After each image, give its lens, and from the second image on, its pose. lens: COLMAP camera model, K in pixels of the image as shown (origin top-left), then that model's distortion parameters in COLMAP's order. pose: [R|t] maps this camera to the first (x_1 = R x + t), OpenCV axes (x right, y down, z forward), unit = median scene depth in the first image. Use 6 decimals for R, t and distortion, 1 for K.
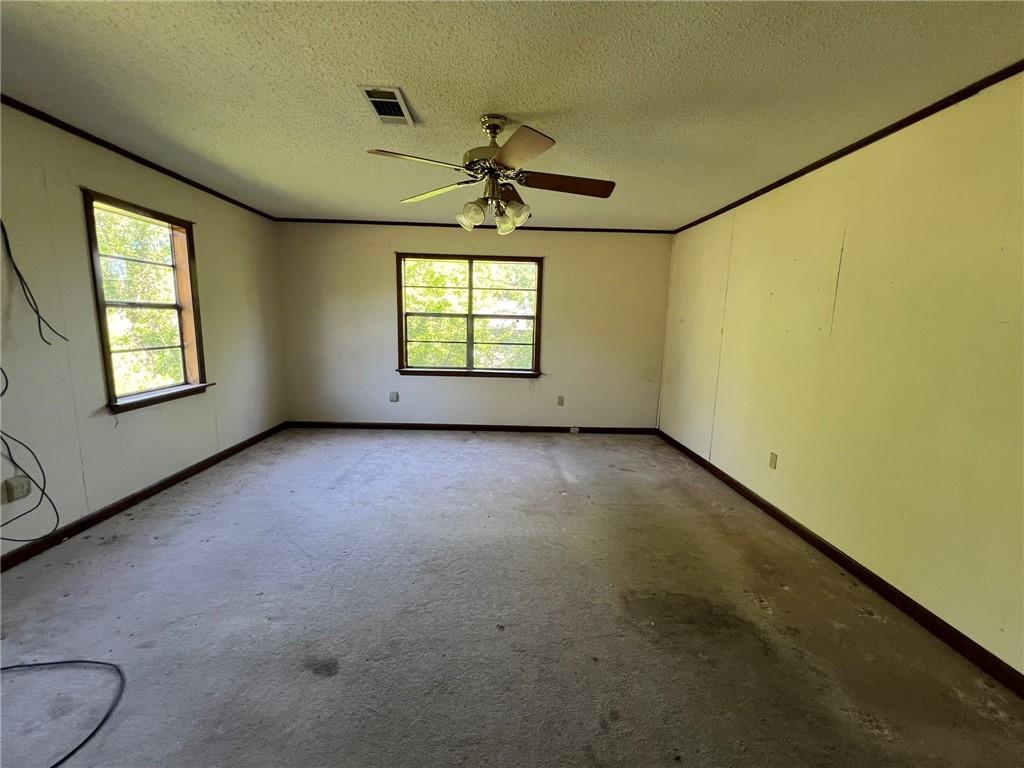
lens RADIAL K [[410.2, 0, 508.8], [0, 410.2, 381.6], [0, 0, 1]] dist [-0.003722, 0.001002]
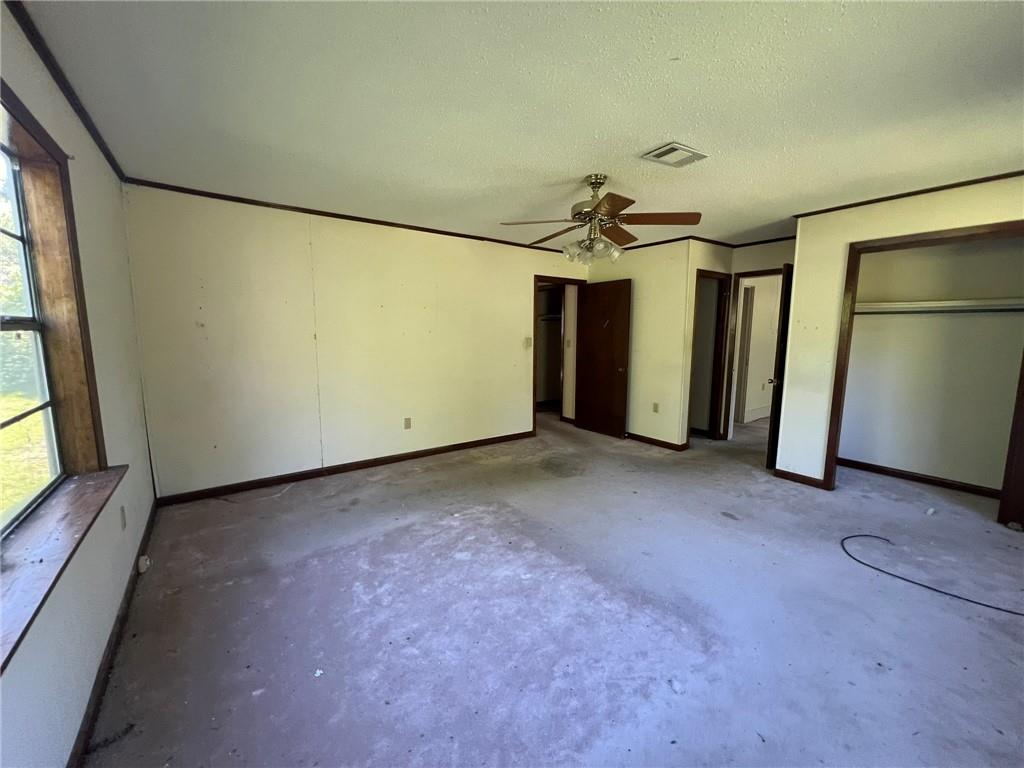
lens RADIAL K [[409.8, 0, 507.9], [0, 409.8, 380.6], [0, 0, 1]] dist [-0.001175, 0.000314]
pose [[-0.572416, -0.128986, 0.809755, -0.602613], [0.106455, 0.967501, 0.229367, -0.208344], [-0.813023, 0.217495, -0.540082, 1.234343]]
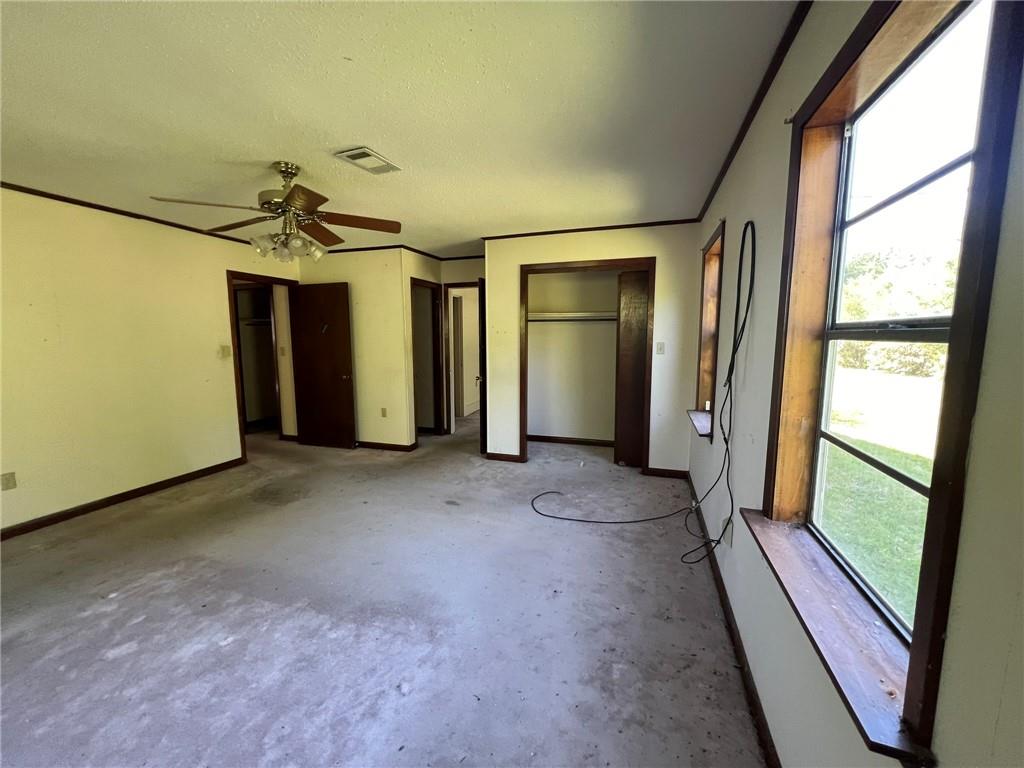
lens RADIAL K [[410.2, 0, 508.8], [0, 410.2, 381.6], [0, 0, 1]] dist [-0.003722, 0.001002]
pose [[-0.943465, -0.058395, 0.326289, -0.625954], [0.031276, 0.964286, 0.263011, -0.202531], [-0.329994, 0.258346, -0.907943, 1.196475]]
